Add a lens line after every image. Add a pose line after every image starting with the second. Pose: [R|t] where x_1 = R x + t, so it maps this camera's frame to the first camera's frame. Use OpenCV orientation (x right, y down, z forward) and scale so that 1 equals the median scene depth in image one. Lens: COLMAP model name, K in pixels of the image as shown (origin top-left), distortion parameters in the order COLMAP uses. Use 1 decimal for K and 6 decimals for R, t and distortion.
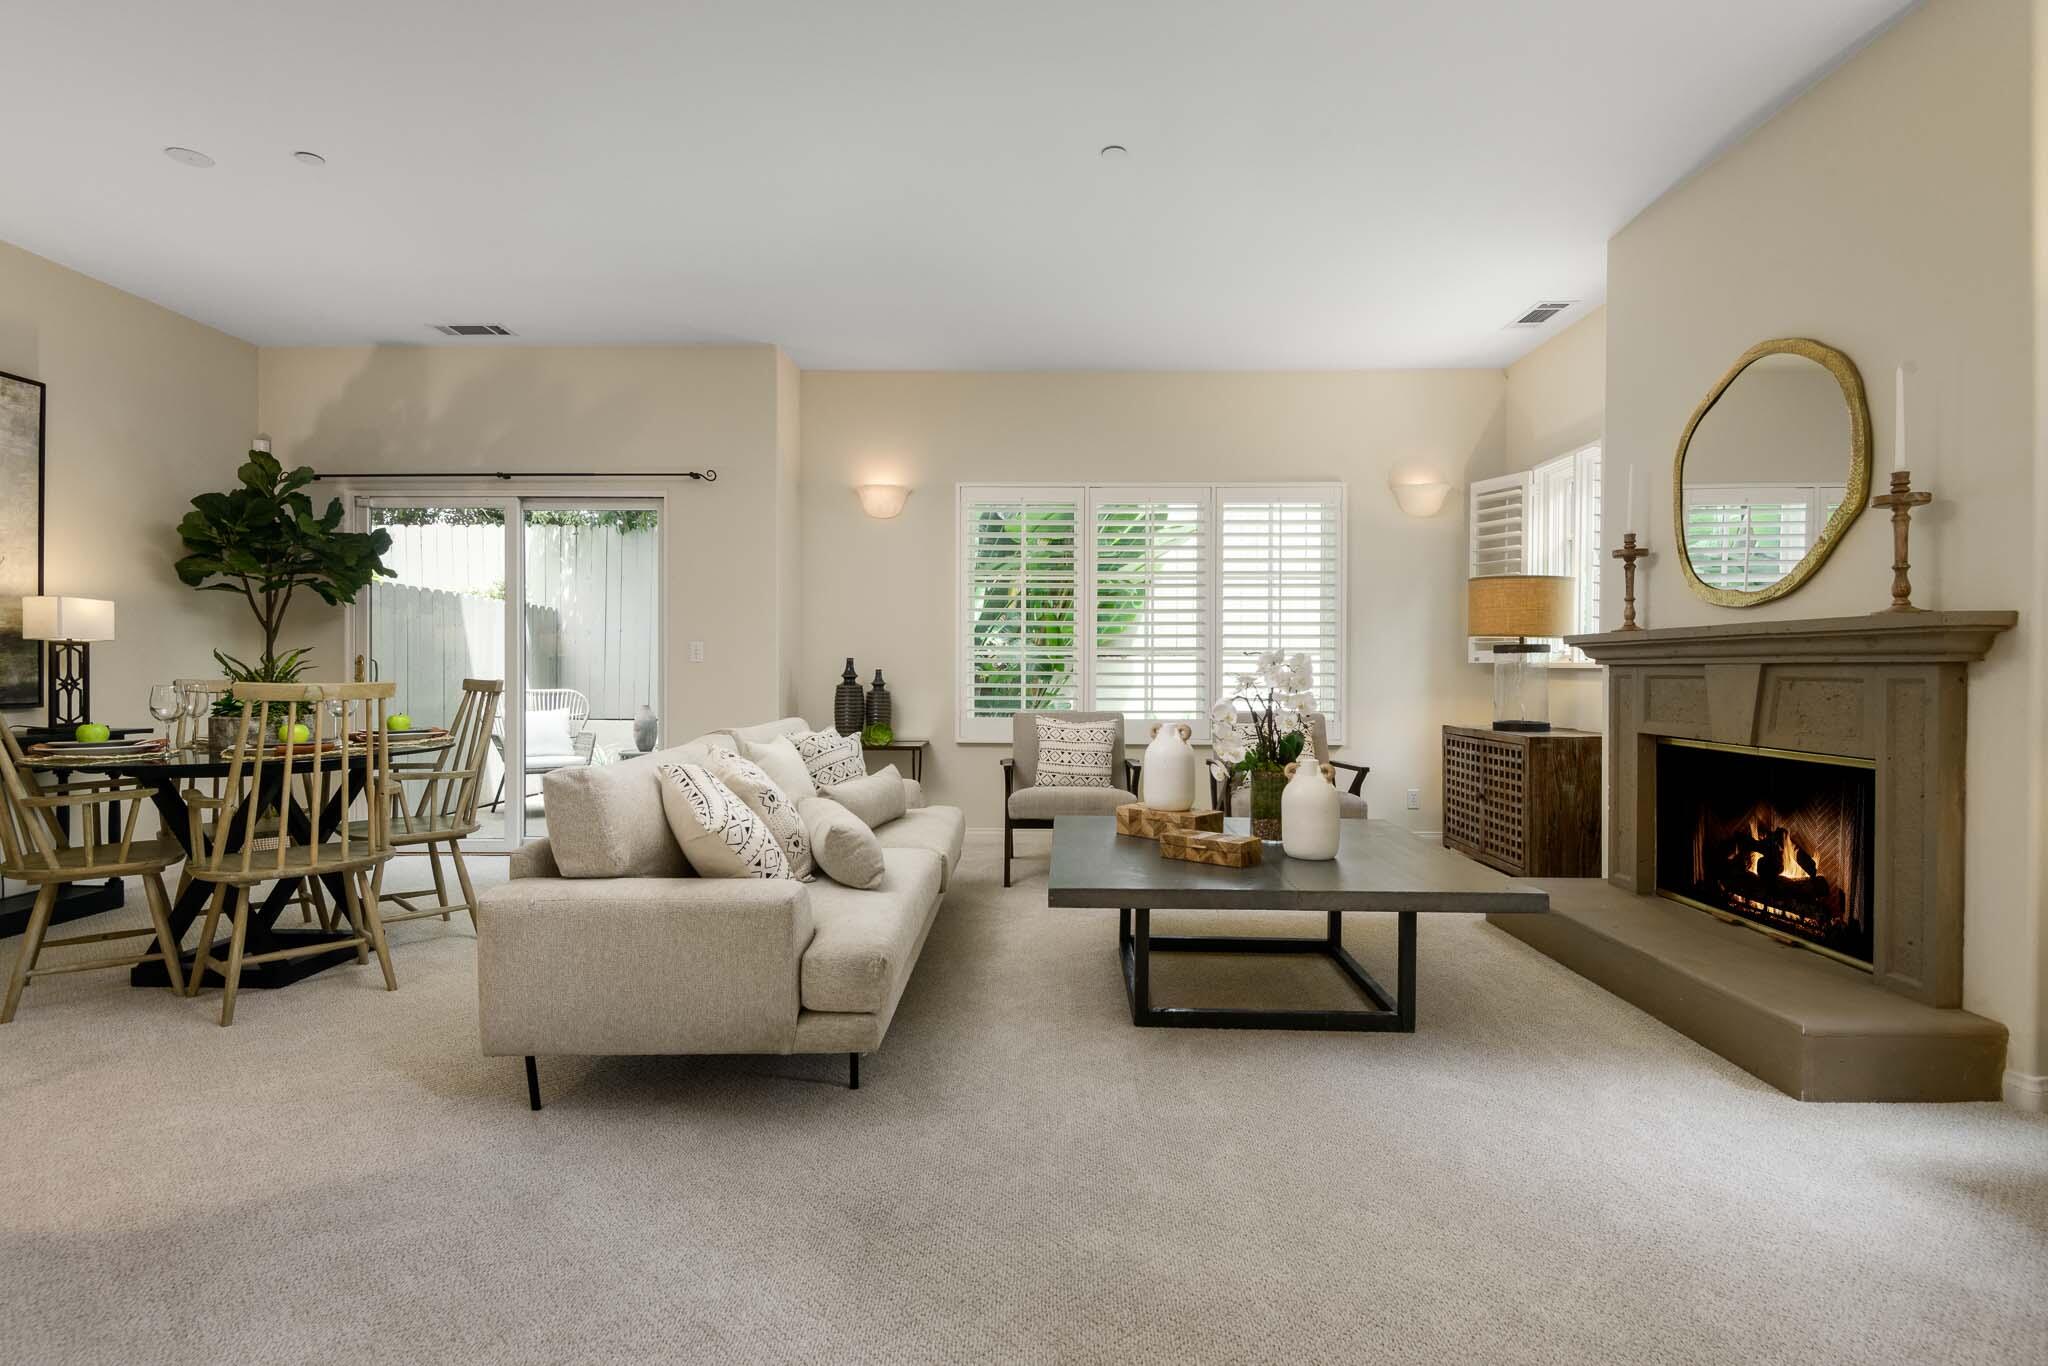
lens RADIAL K [[1109.4, 0, 1119.6], [0, 1109.4, 667.3], [0, 0, 1]] dist [0.000133, -0.001854]
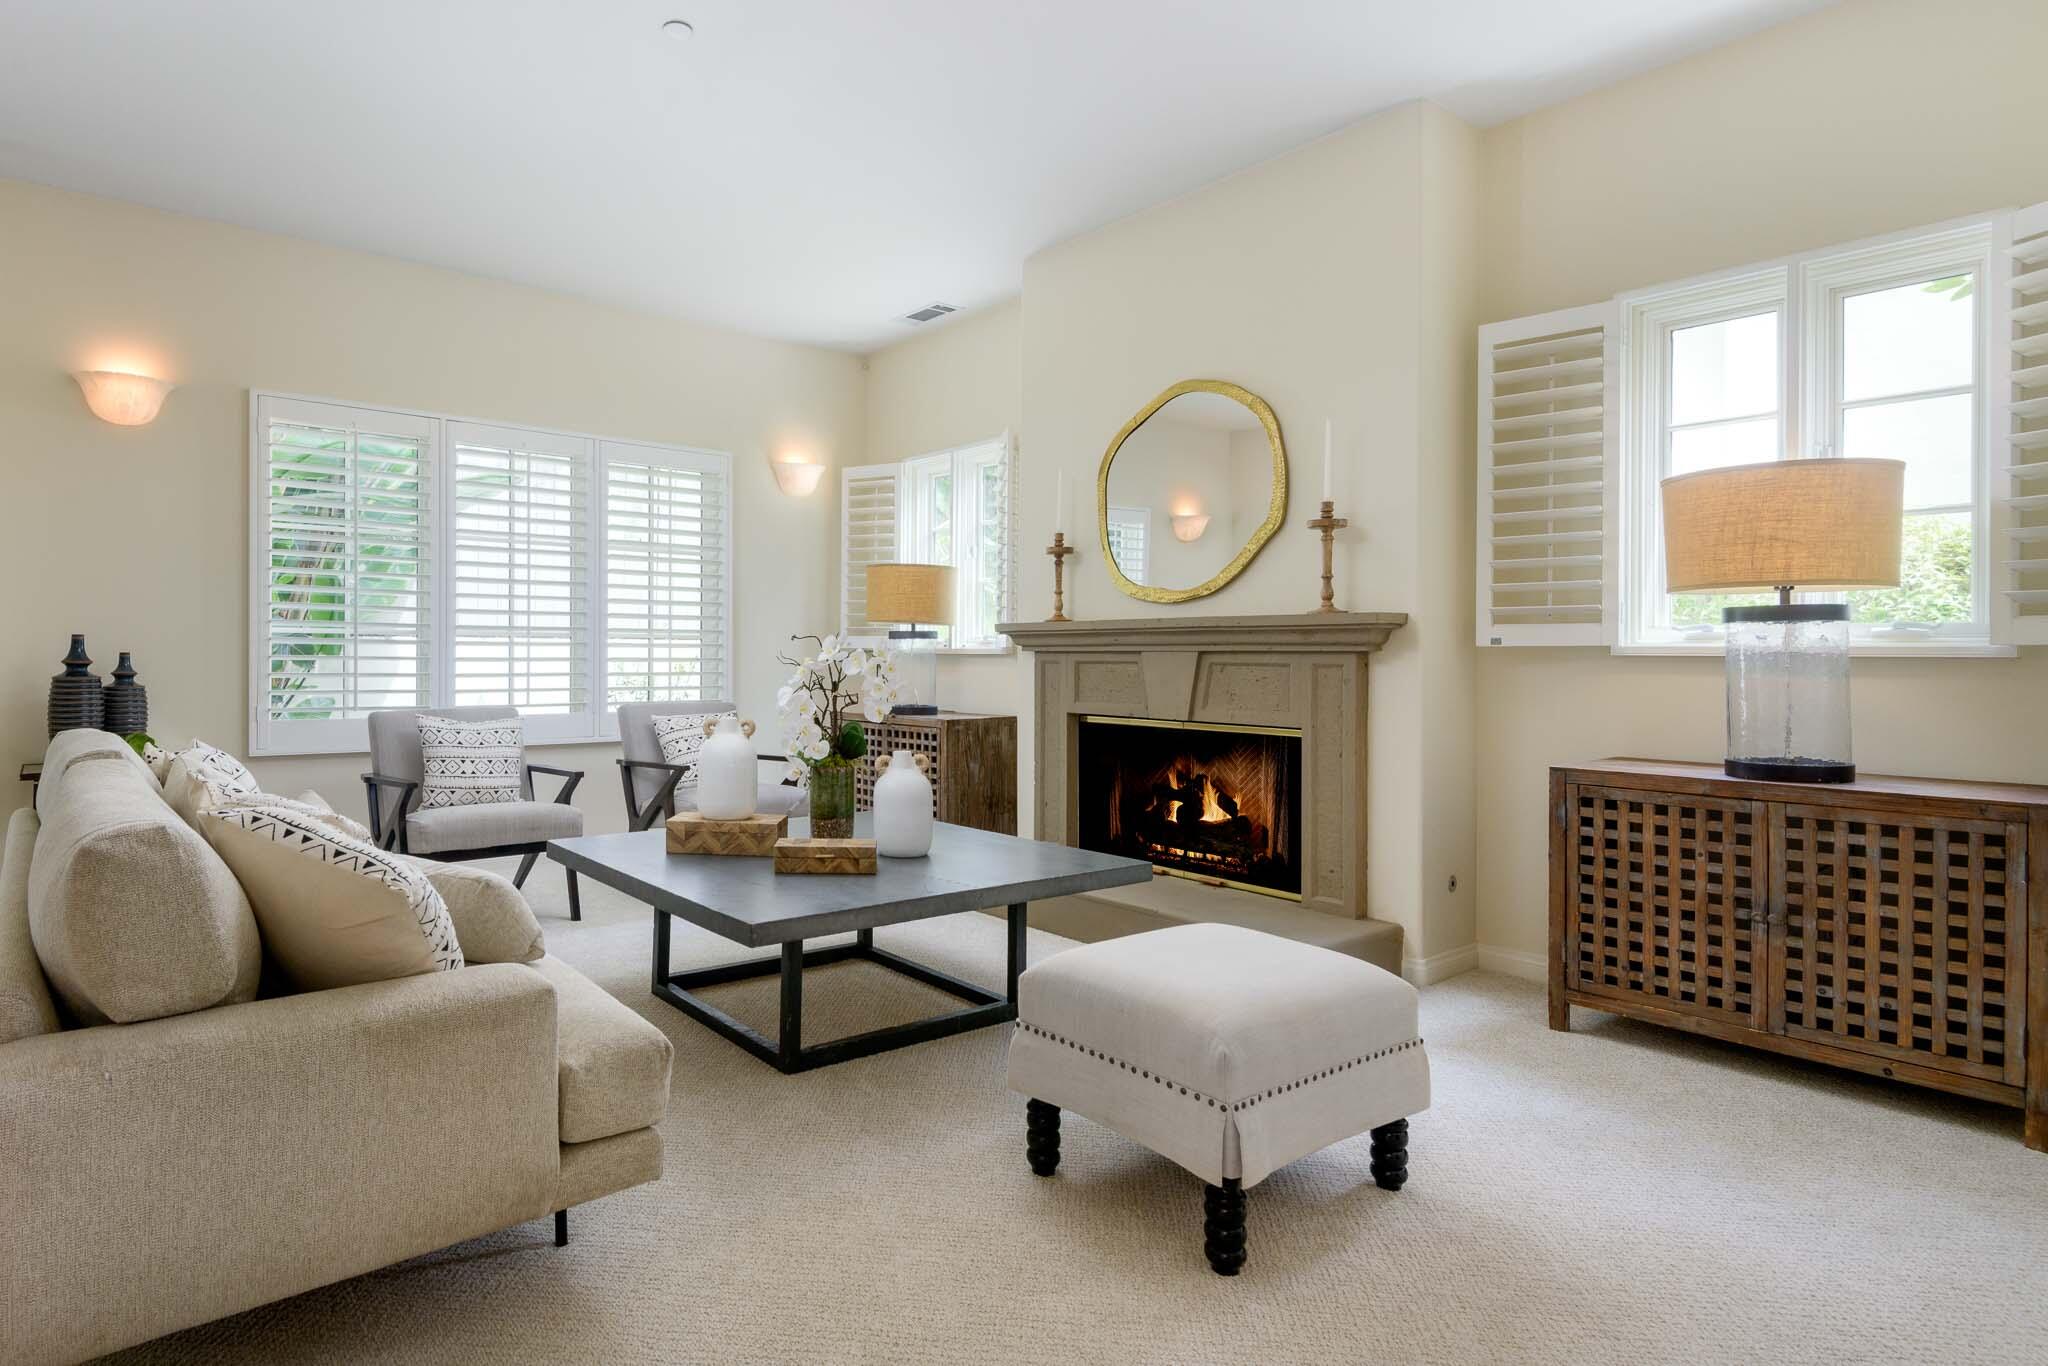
lens RADIAL K [[1109.4, 0, 1119.6], [0, 1109.4, 667.3], [0, 0, 1]] dist [0.000133, -0.001854]
pose [[0.760449, -0.003929, 0.649386, -0.214193], [-0.004845, 0.999920, 0.011724, 0.000275], [-0.649380, -0.012062, 0.760369, 0.120458]]
